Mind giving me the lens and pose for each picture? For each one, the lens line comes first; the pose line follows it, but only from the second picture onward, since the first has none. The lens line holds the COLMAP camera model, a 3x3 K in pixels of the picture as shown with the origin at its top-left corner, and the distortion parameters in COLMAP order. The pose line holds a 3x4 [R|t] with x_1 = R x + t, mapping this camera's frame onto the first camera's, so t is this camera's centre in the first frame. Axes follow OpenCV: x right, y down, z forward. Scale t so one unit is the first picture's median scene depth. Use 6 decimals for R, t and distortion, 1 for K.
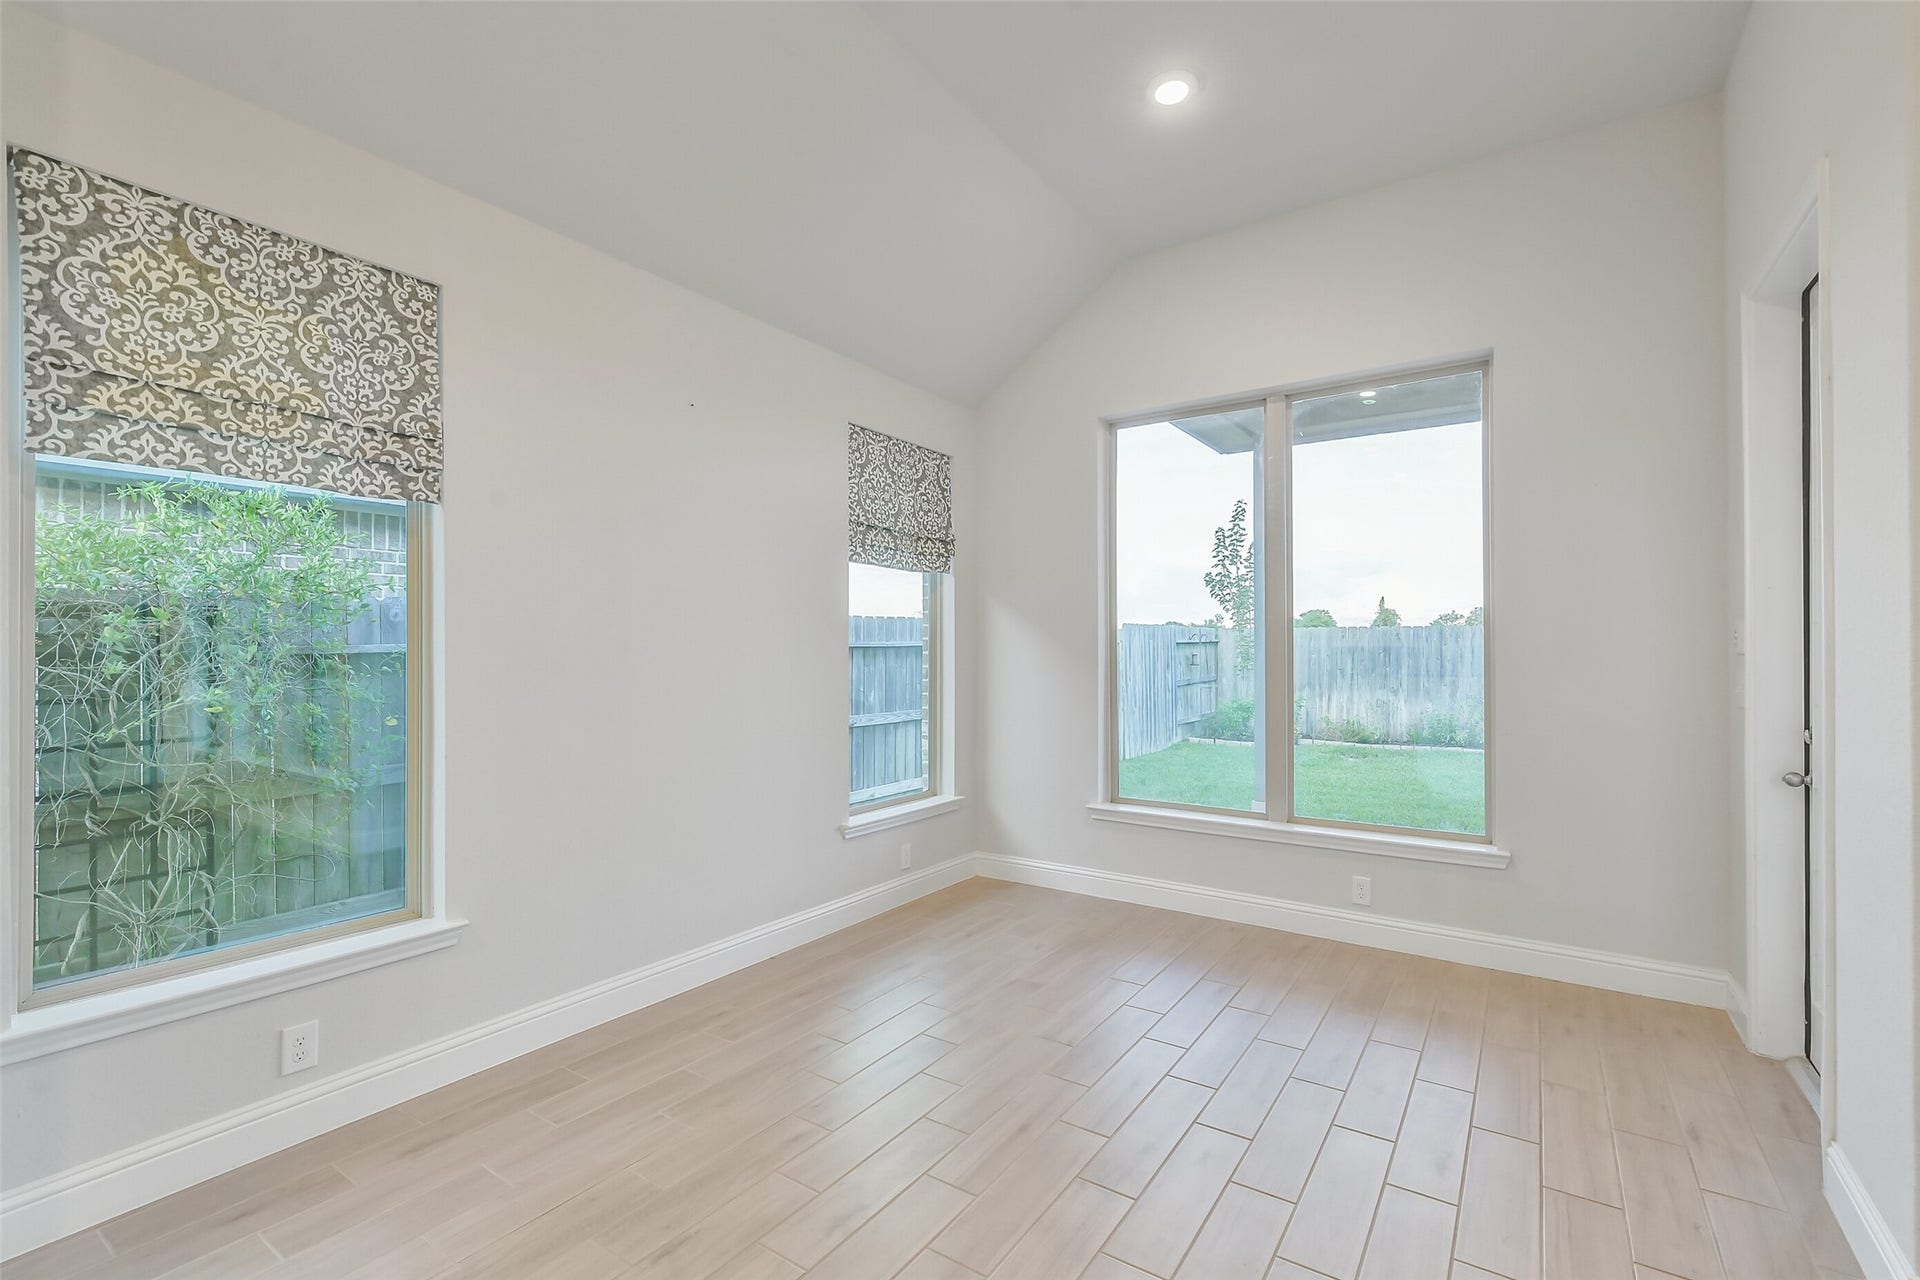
lens RADIAL K [[842.0, 0, 952.6], [0, 842.0, 650.9], [0, 0, 1]] dist [-0.007088, -0.003065]
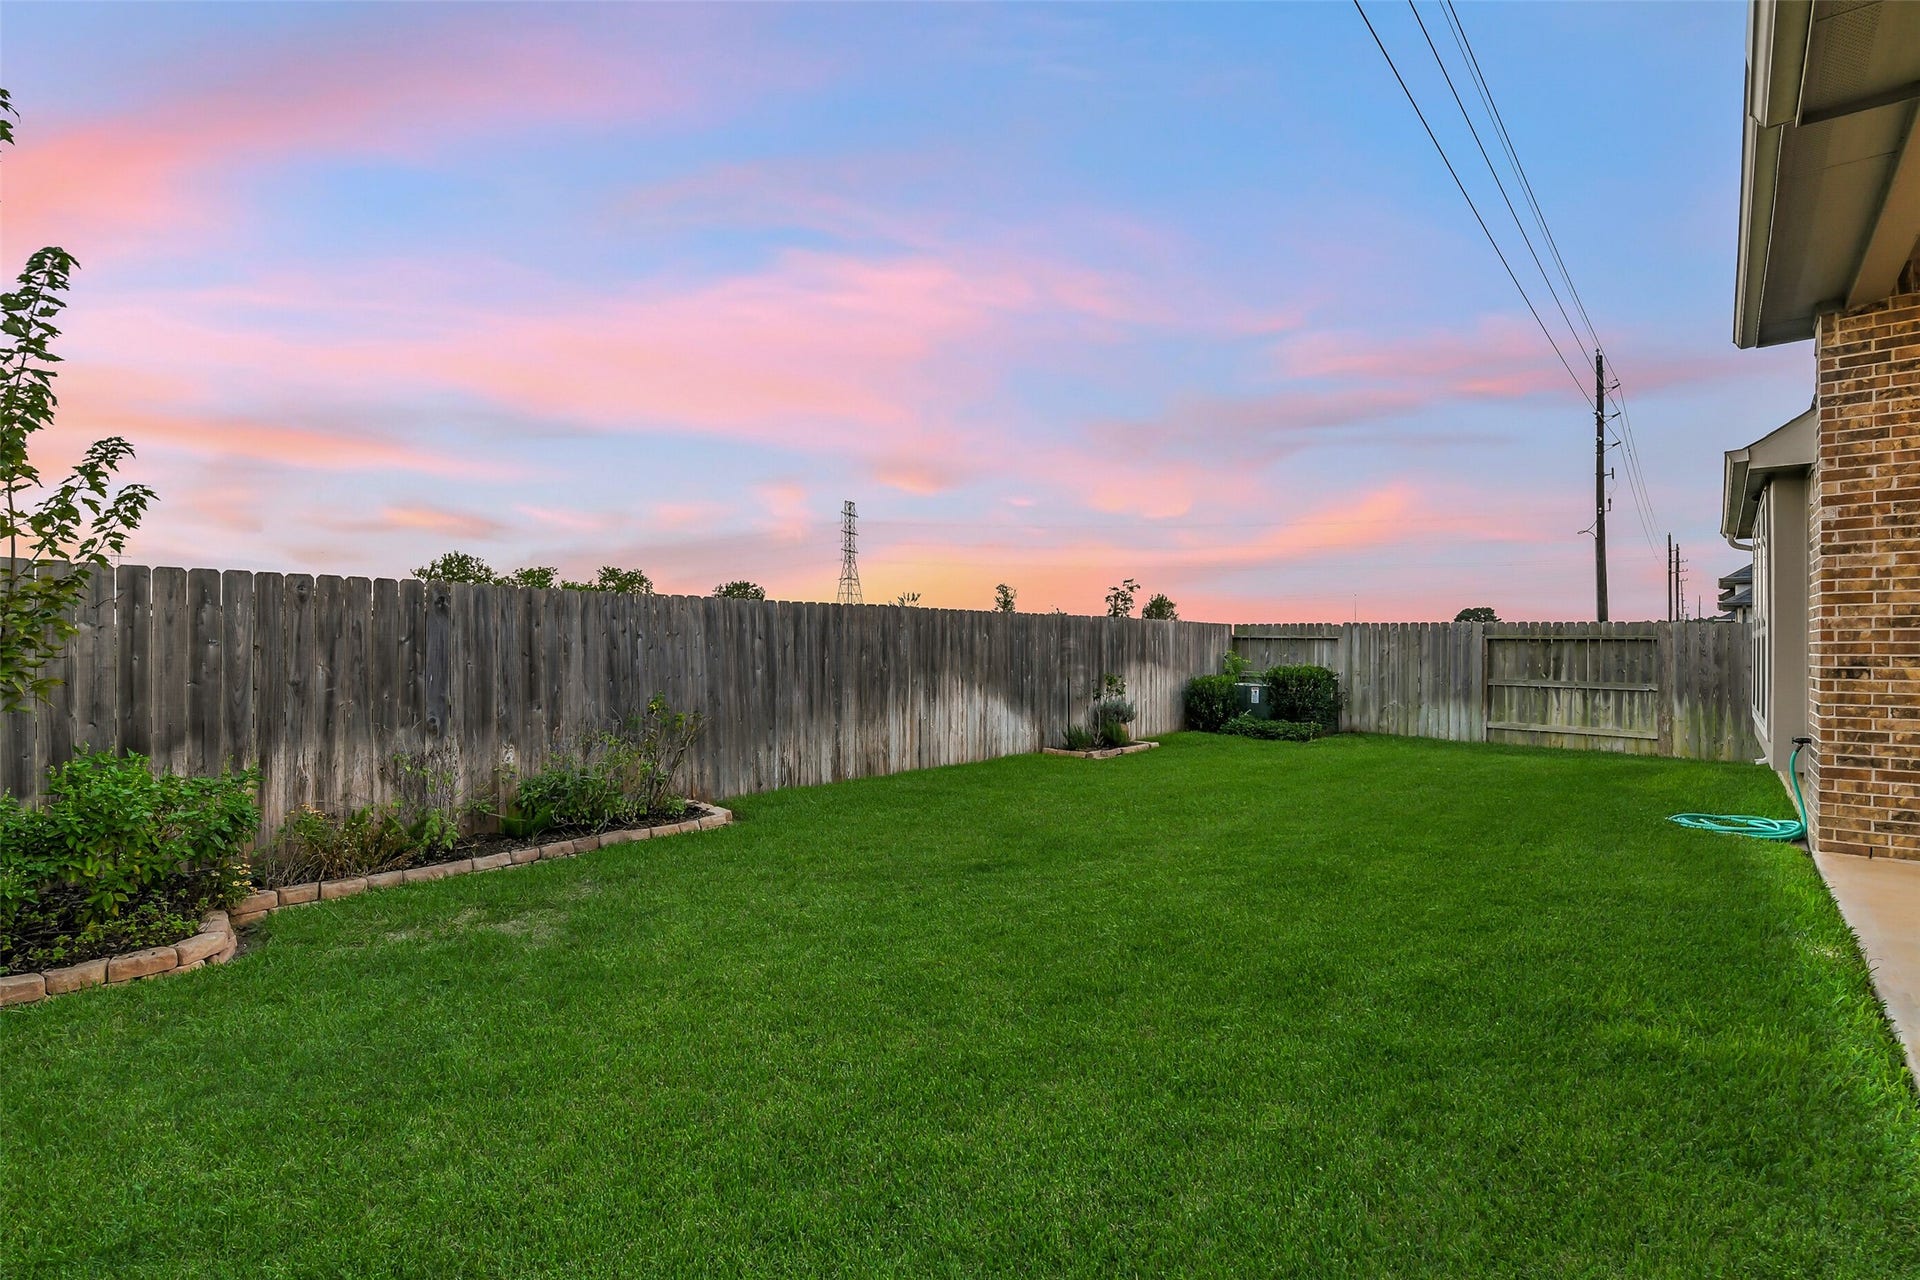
lens RADIAL K [[842.0, 0, 964.4], [0, 842.0, 654.6], [0, 0, 1]] dist [-0.007088, -0.003065]
pose [[0.120723, -0.005203, 0.992673, 0.127467], [0.004597, 0.999978, 0.004682, 0.008537], [-0.992676, 0.003998, 0.120744, 0.685083]]
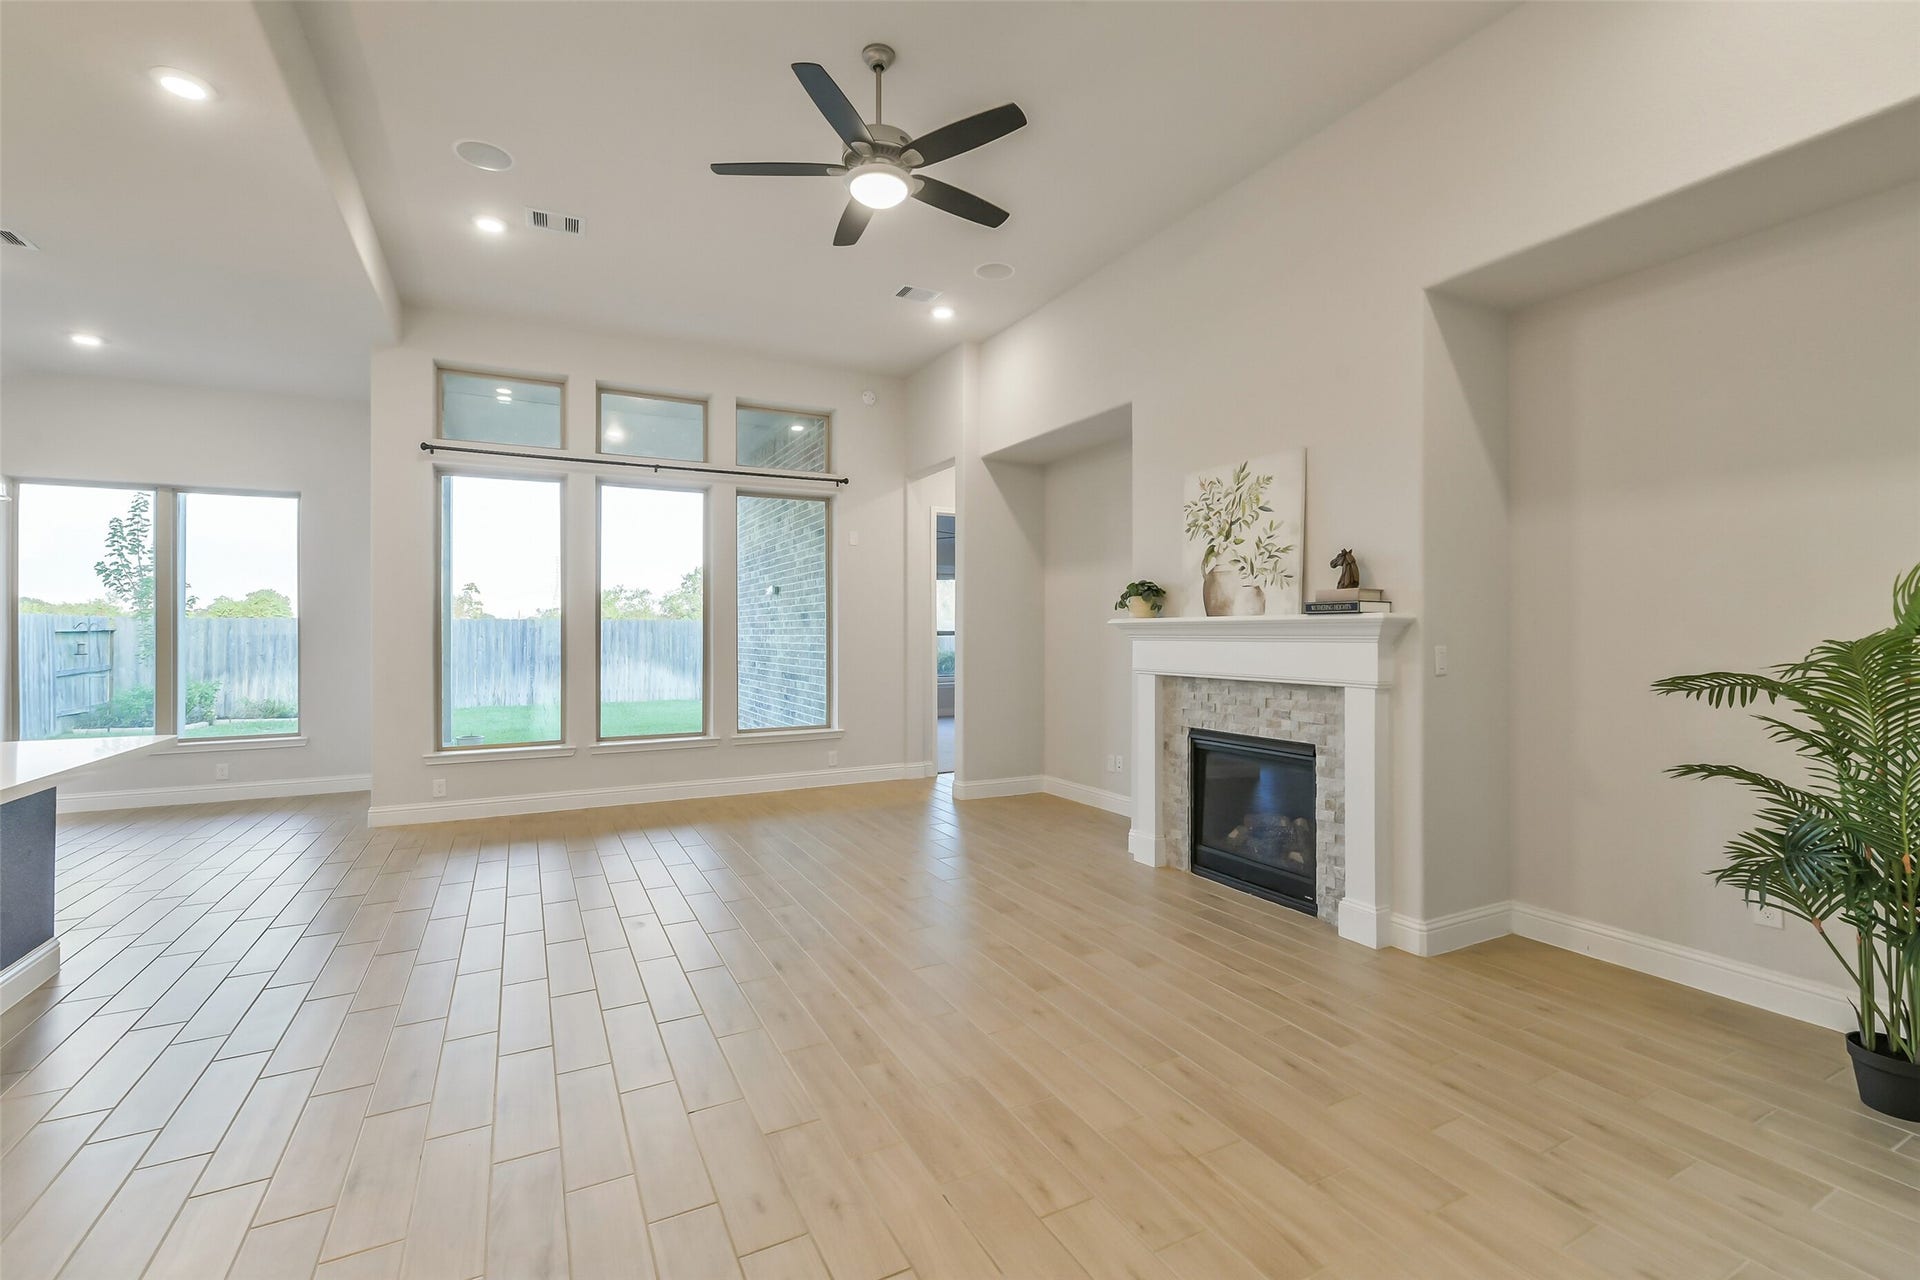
lens RADIAL K [[842.0, 0, 972.9], [0, 842.0, 634.4], [0, 0, 1]] dist [-0.007088, -0.003065]
pose [[0.449687, -0.002397, 0.893183, -0.110472], [0.006923, 0.999976, -0.000802, 0.001905], [-0.893159, 0.006544, 0.449693, -0.360390]]
